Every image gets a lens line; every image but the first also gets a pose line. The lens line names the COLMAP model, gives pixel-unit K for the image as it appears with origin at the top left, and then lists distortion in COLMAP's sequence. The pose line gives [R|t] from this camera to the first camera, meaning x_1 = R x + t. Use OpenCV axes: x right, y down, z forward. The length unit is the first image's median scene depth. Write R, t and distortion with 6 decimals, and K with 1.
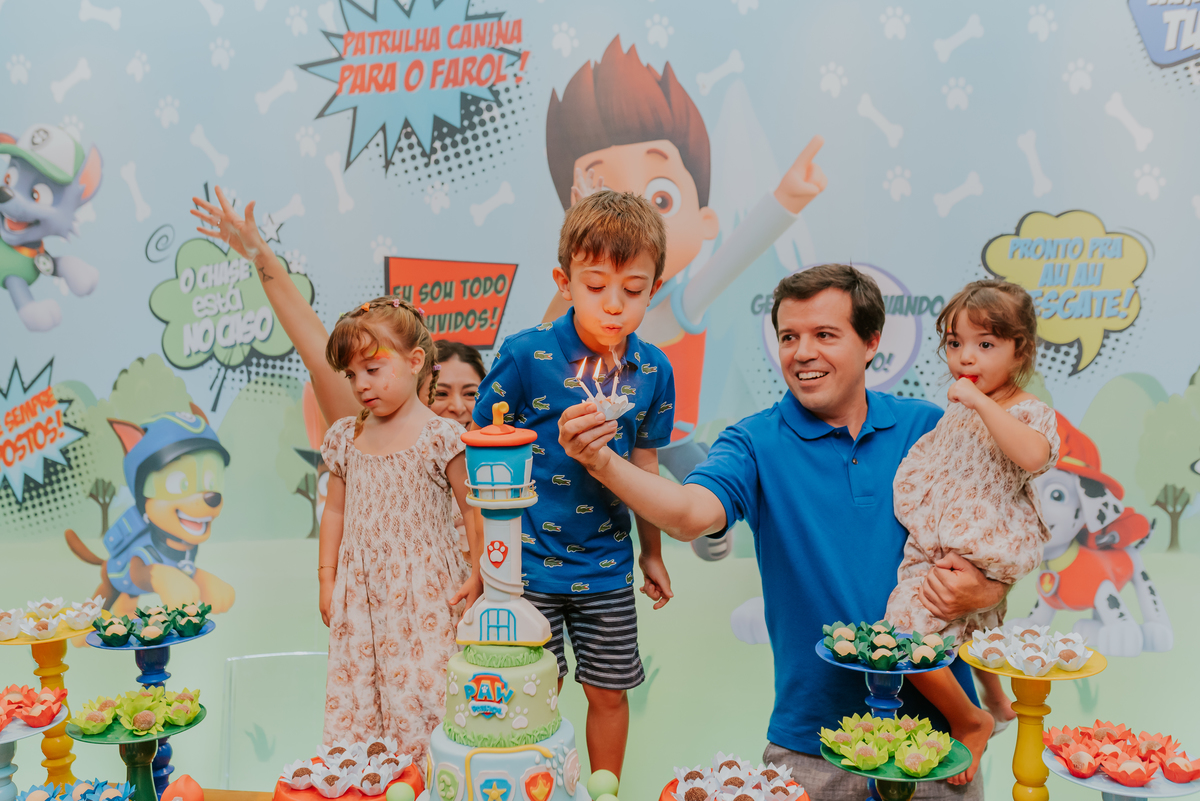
lens RADIAL K [[1166.1, 0, 588.1], [0, 1166.1, 391.8], [0, 0, 1]] dist [-0.003301, 0.000000]
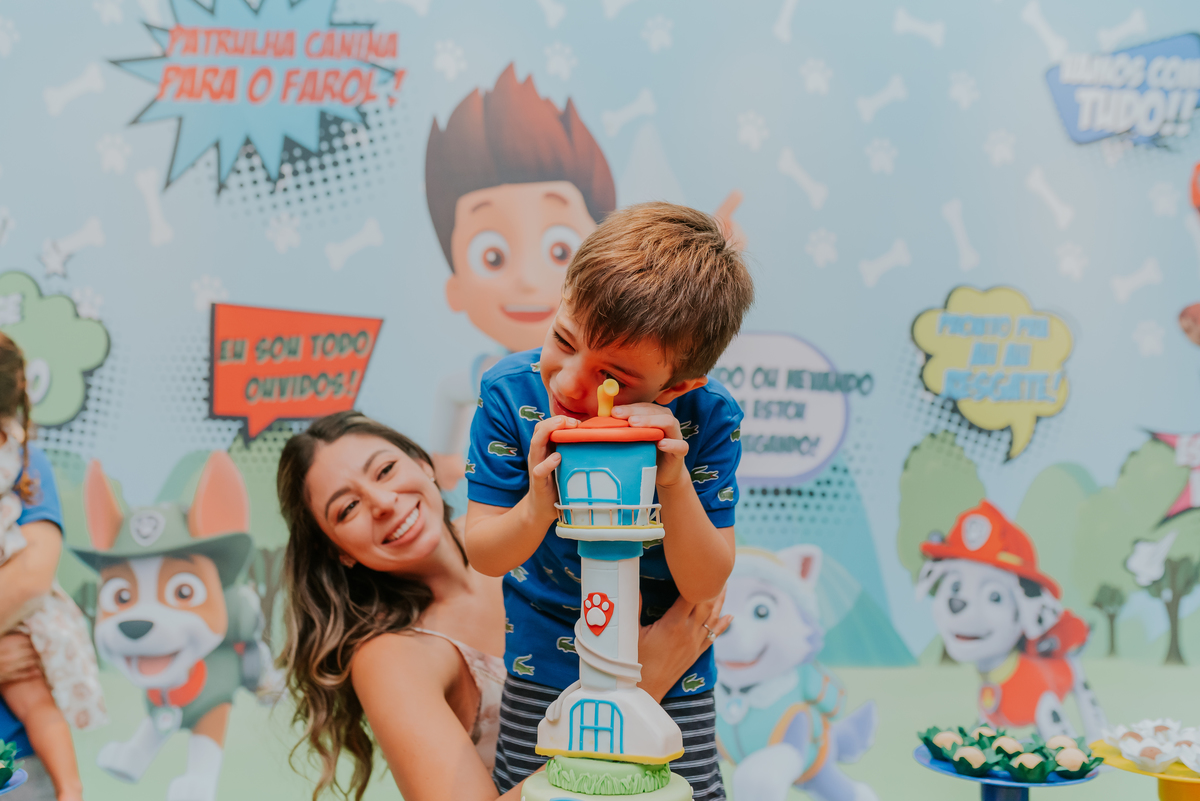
lens RADIAL K [[1166.1, 0, 590.1], [0, 1166.1, 396.9], [0, 0, 1]] dist [-0.003301, 0.000000]
pose [[0.966418, 0.036642, 0.254349, -0.126556], [-0.002300, 0.990976, -0.134022, 0.054116], [-0.256964, 0.128936, 0.957781, 0.188763]]
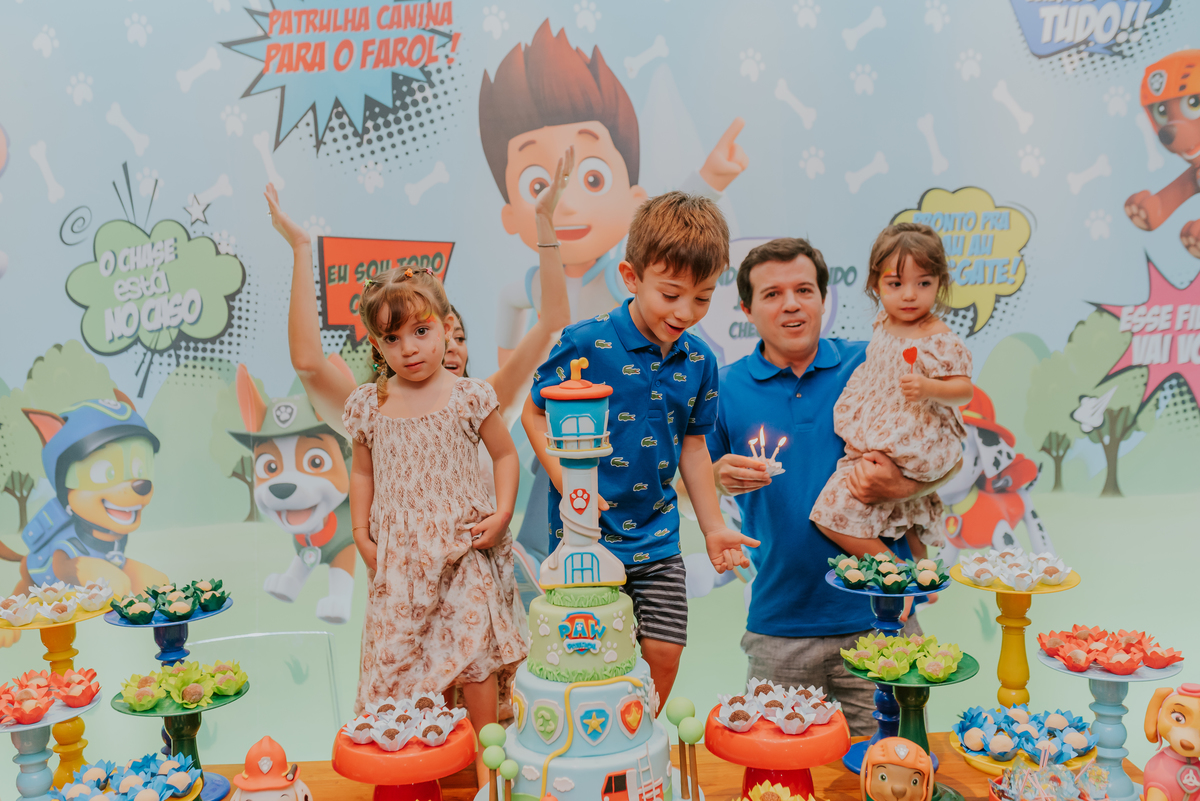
lens RADIAL K [[1166.1, 0, 576.8], [0, 1166.1, 397.3], [0, 0, 1]] dist [-0.003301, 0.000000]
pose [[0.985244, -0.033566, 0.167833, -0.130709], [0.031348, 0.999383, 0.015848, 0.013460], [-0.168261, -0.010353, 0.985688, -0.025836]]
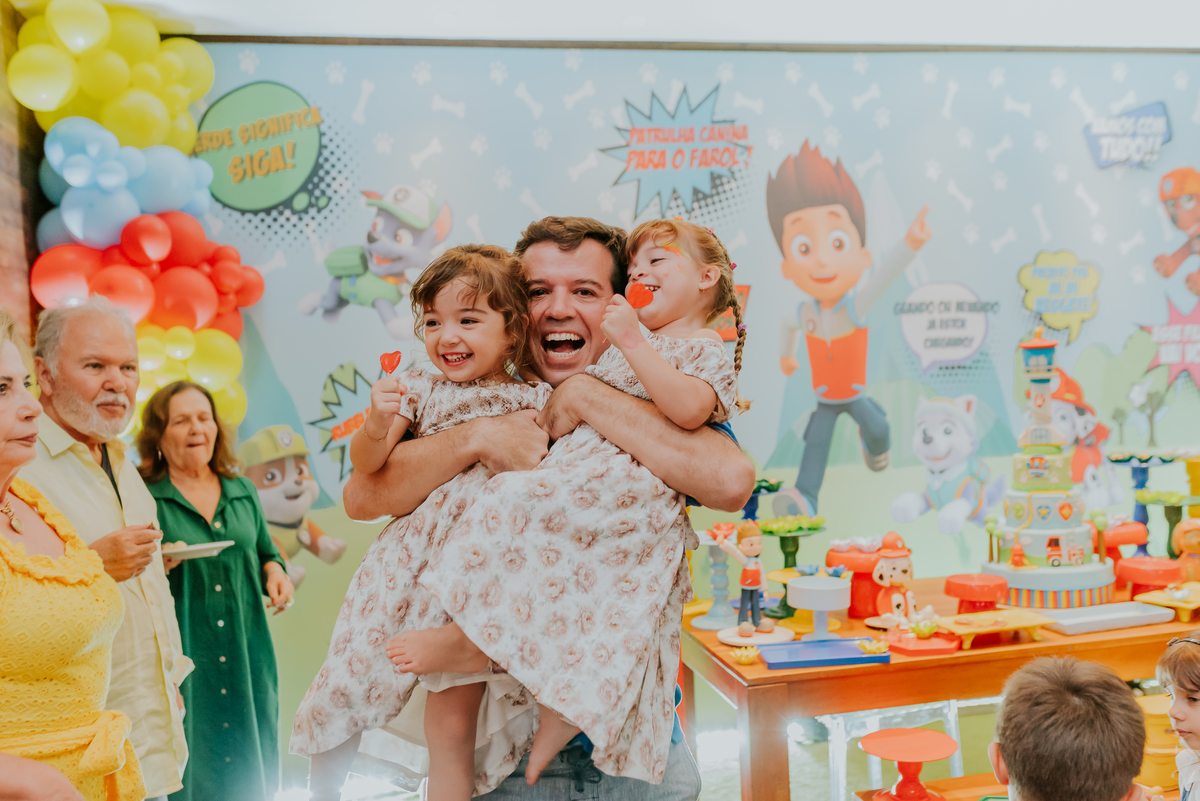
lens RADIAL K [[1166.1, 0, 600.7], [0, 1166.1, 412.3], [0, 0, 1]] dist [-0.003301, 0.000000]
pose [[0.936073, -0.044281, 0.349009, -0.777096], [0.057857, 0.997916, -0.028565, 0.086580], [-0.347017, 0.046932, 0.936684, -0.338180]]
